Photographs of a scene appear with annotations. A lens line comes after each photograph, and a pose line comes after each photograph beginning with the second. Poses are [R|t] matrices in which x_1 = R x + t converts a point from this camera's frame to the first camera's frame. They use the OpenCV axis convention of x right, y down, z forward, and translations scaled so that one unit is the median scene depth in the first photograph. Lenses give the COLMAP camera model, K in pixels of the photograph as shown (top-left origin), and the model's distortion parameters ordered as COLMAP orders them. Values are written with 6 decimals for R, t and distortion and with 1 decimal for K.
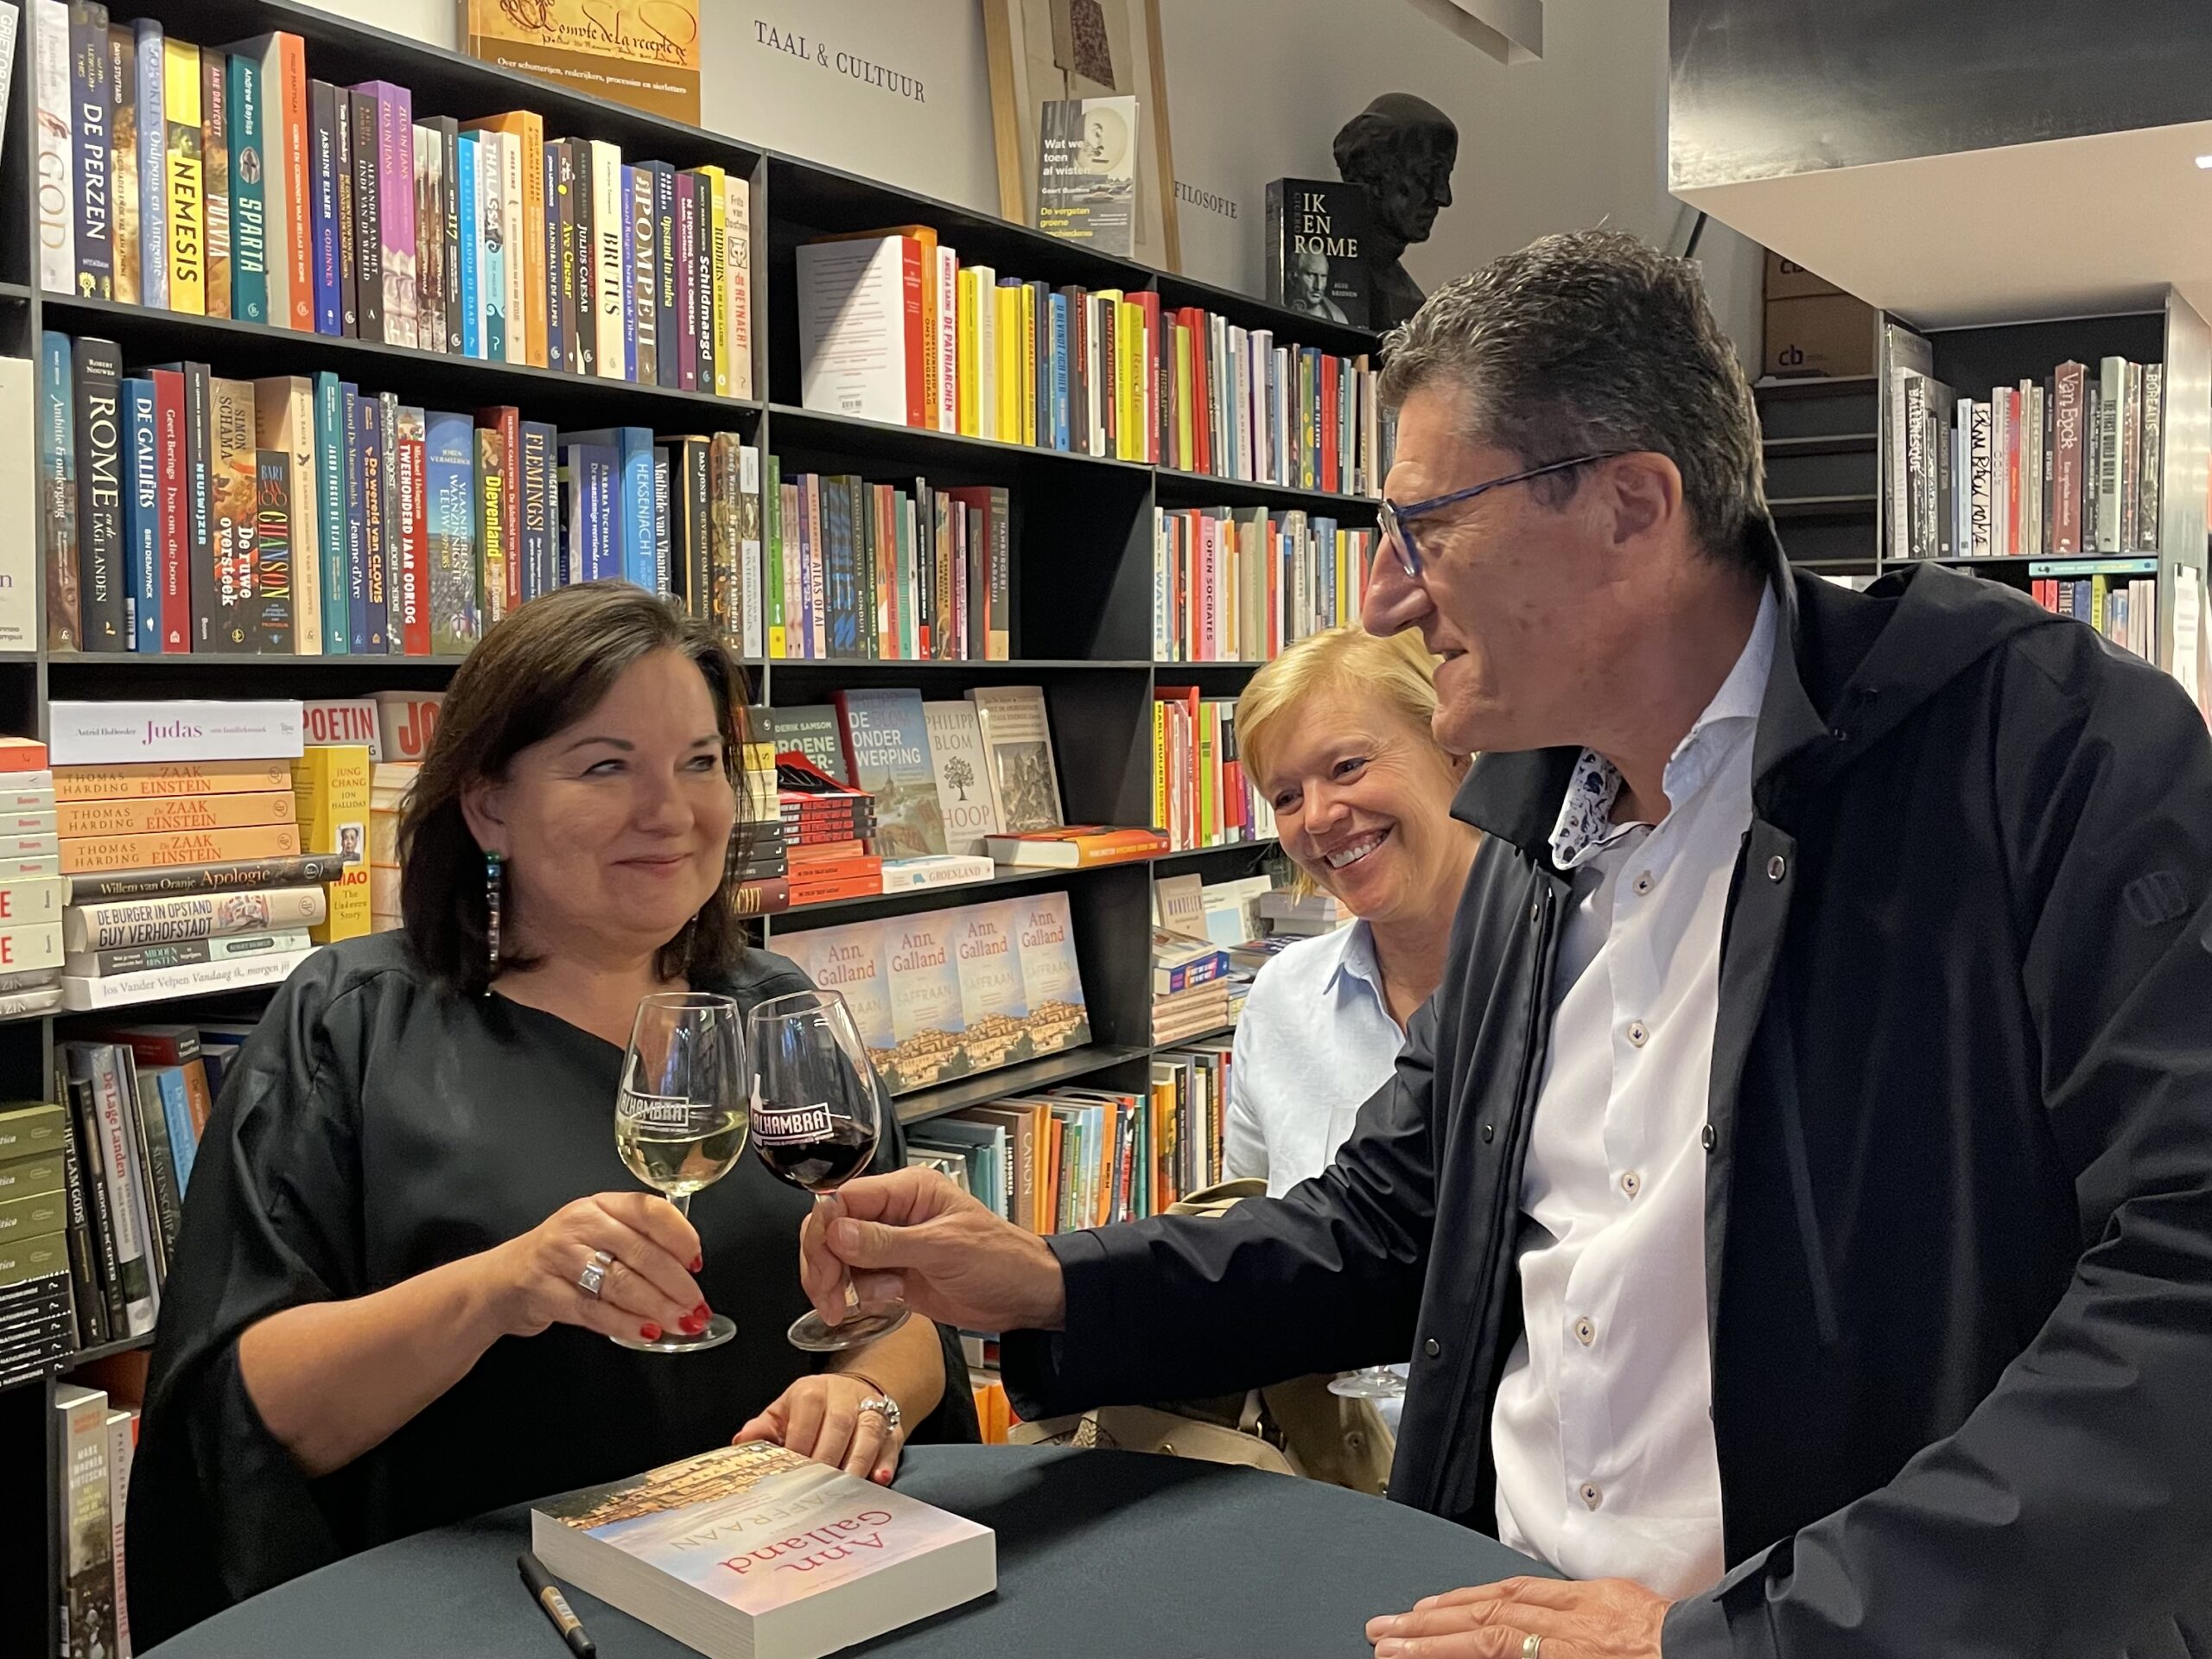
lens RADIAL K [[2180.8, 0, 1096.3], [0, 2180.8, 784.9], [0, 0, 1]] dist [0.089764, -0.138071]
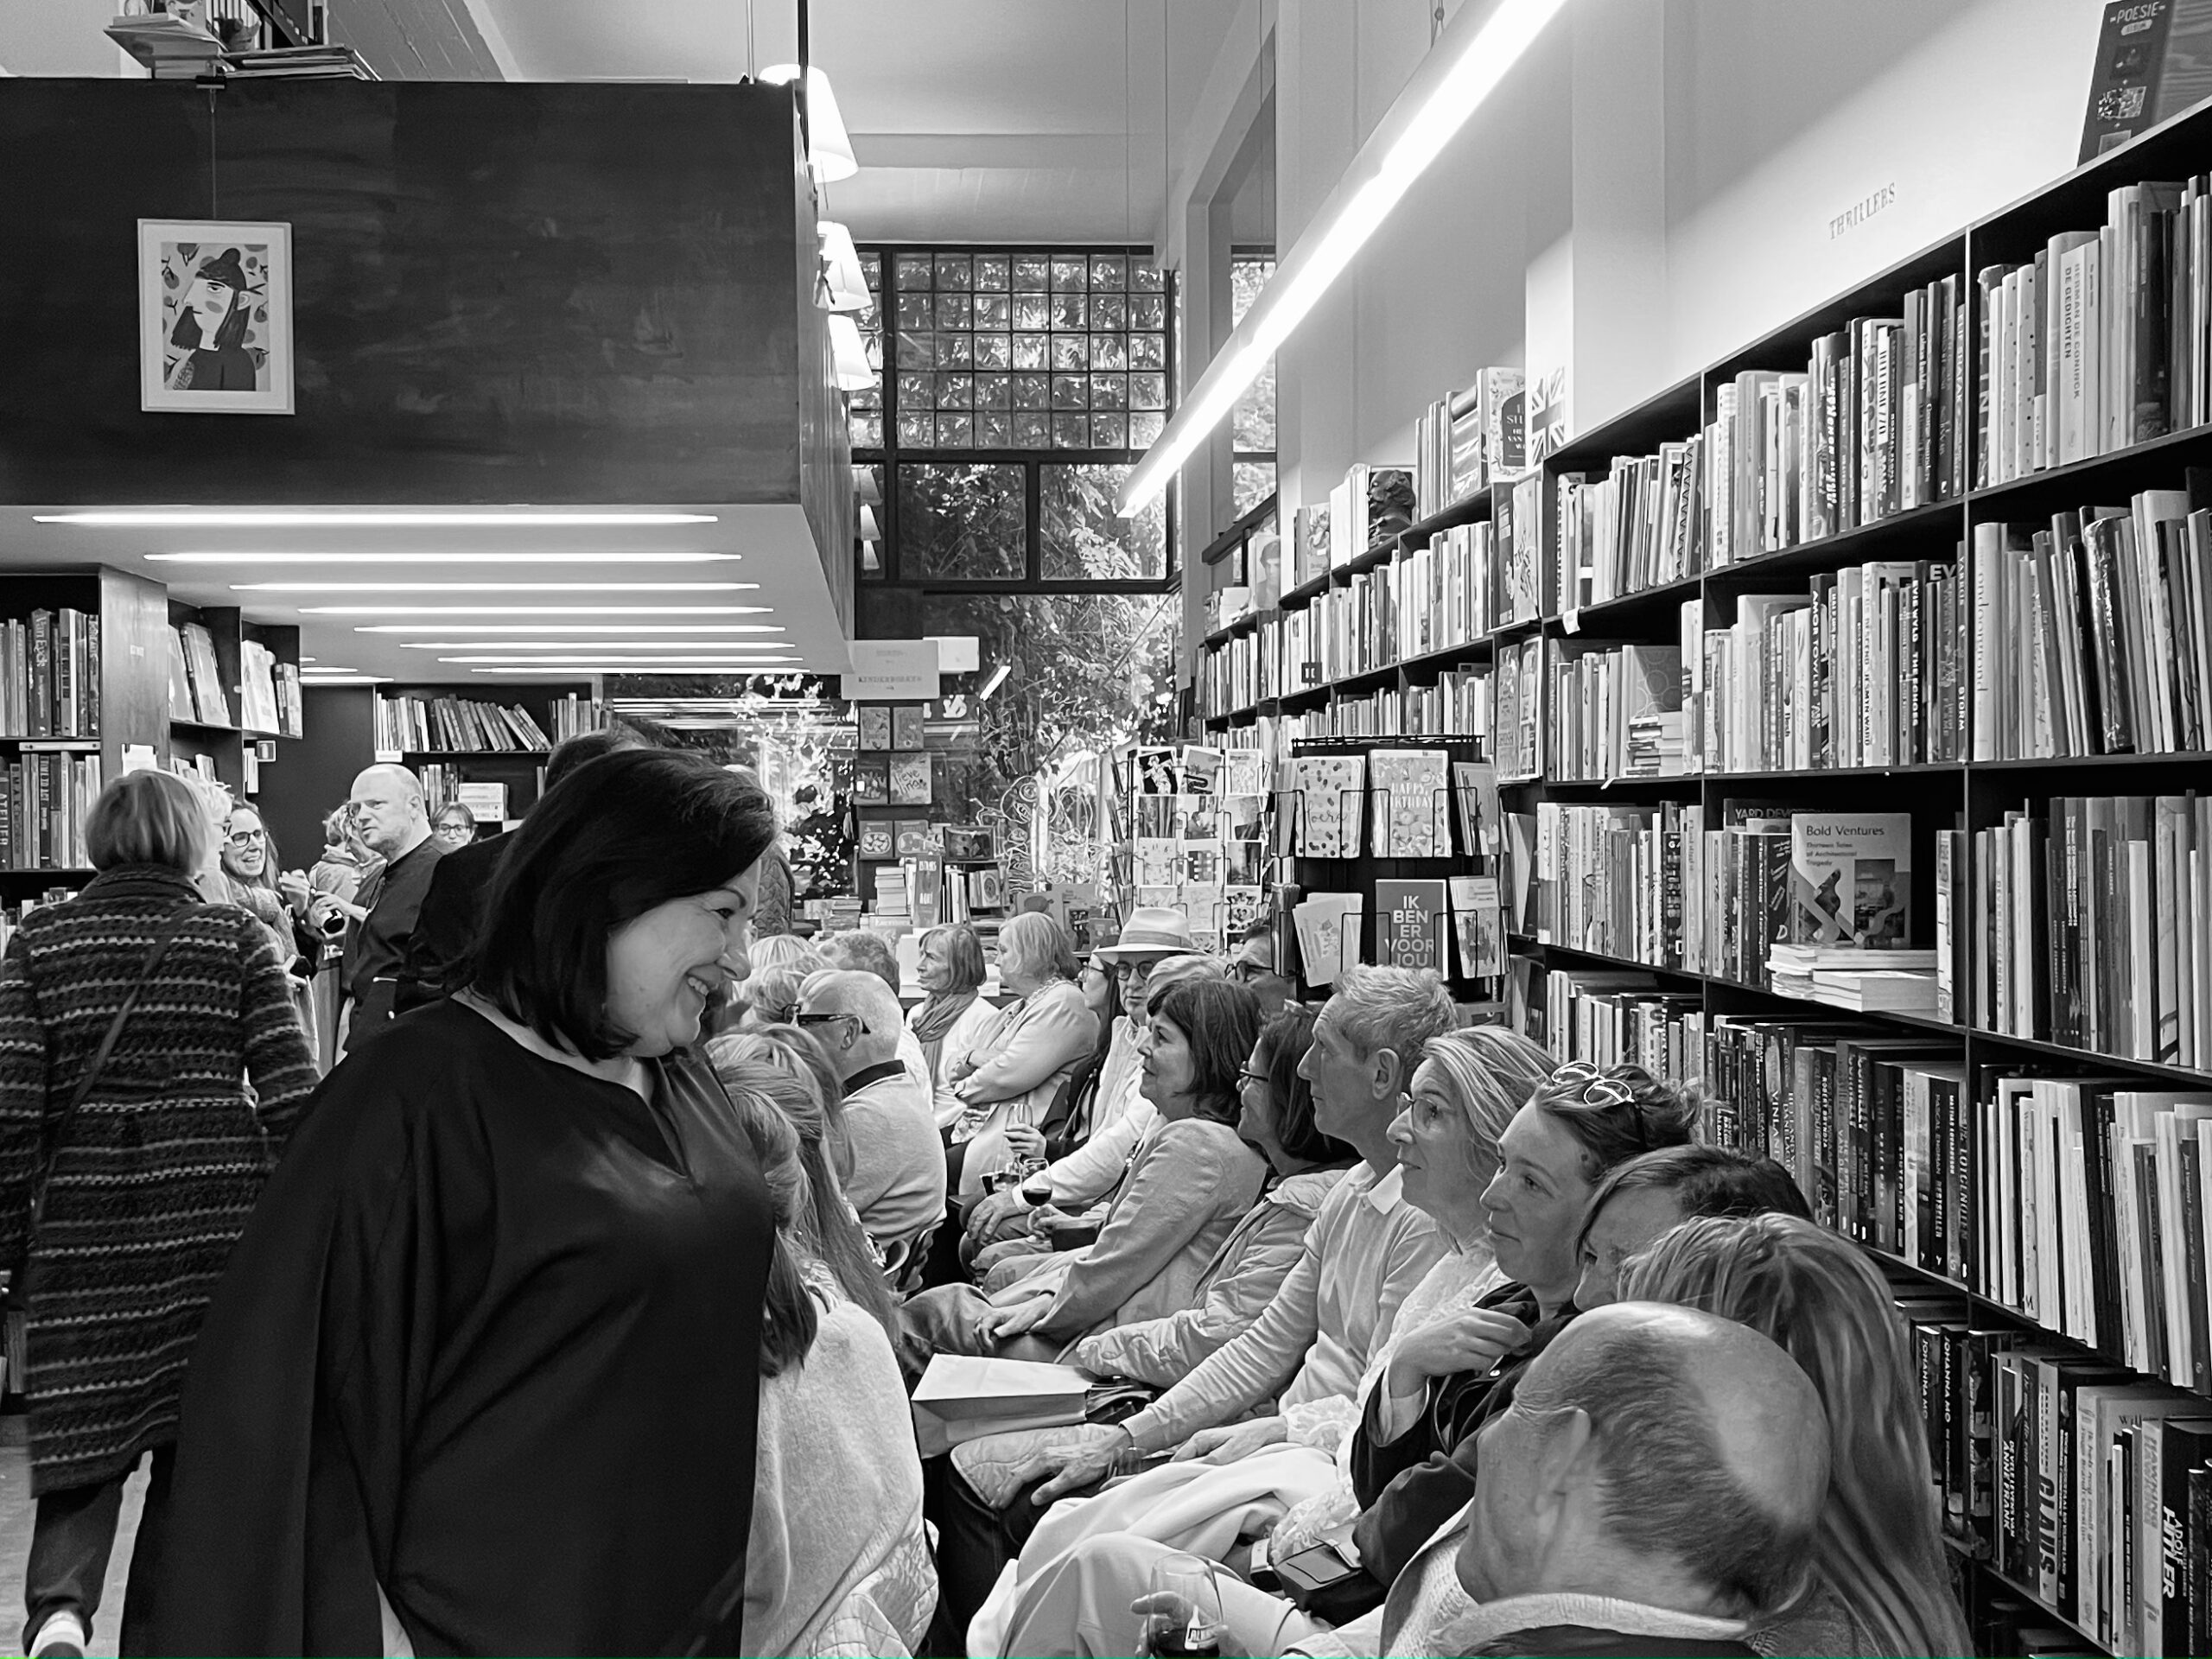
lens RADIAL K [[2545.6, 0, 1010.2], [0, 2545.6, 872.1], [0, 0, 1]] dist [0.113609, -0.235117]
pose [[0.814886, -0.013390, 0.579467, -0.072052], [0.031277, 0.999292, -0.020893, 0.080111], [-0.578777, 0.035150, 0.814728, -1.461218]]
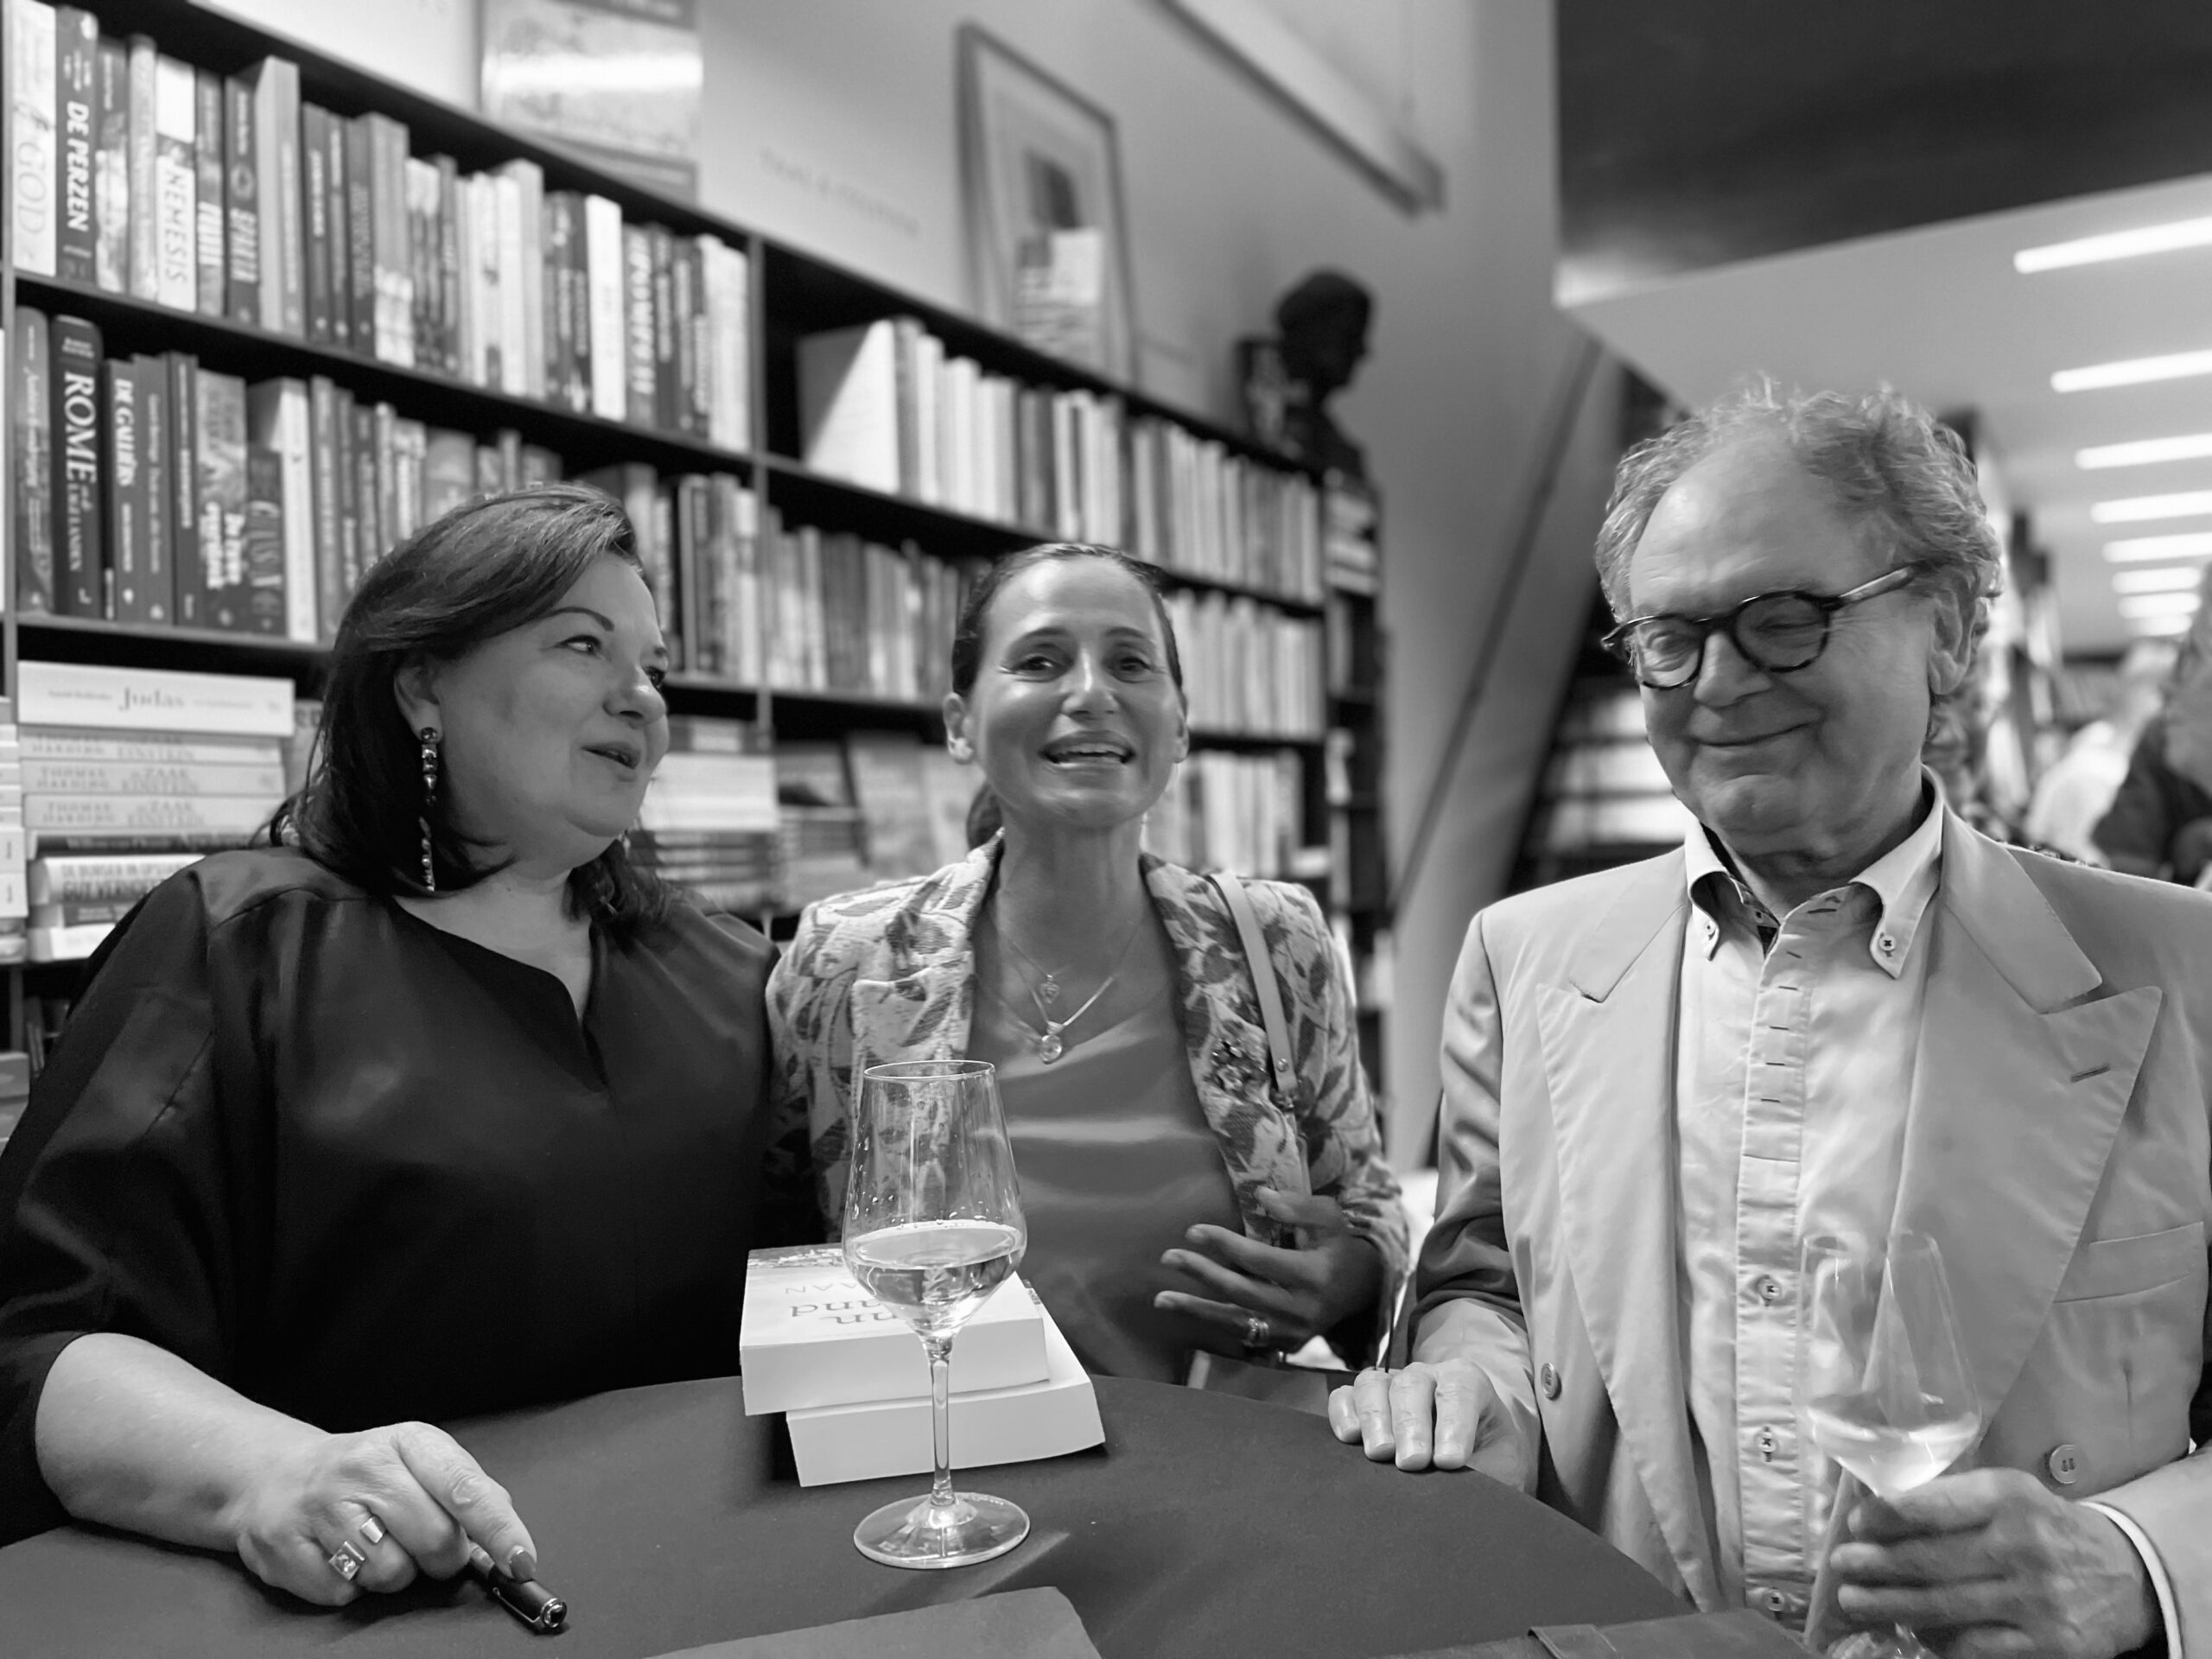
lens RADIAL K [[1658.0, 0, 1115.2], [0, 1658.0, 848.1], [0, 0, 1]] dist [0.079277, -0.104486]
pose [[0.999893, -0.014506, 0.001932, 0.028530], [0.014573, 0.999044, -0.041204, 0.071480], [-0.001332, 0.041228, 0.999149, 0.174829]]
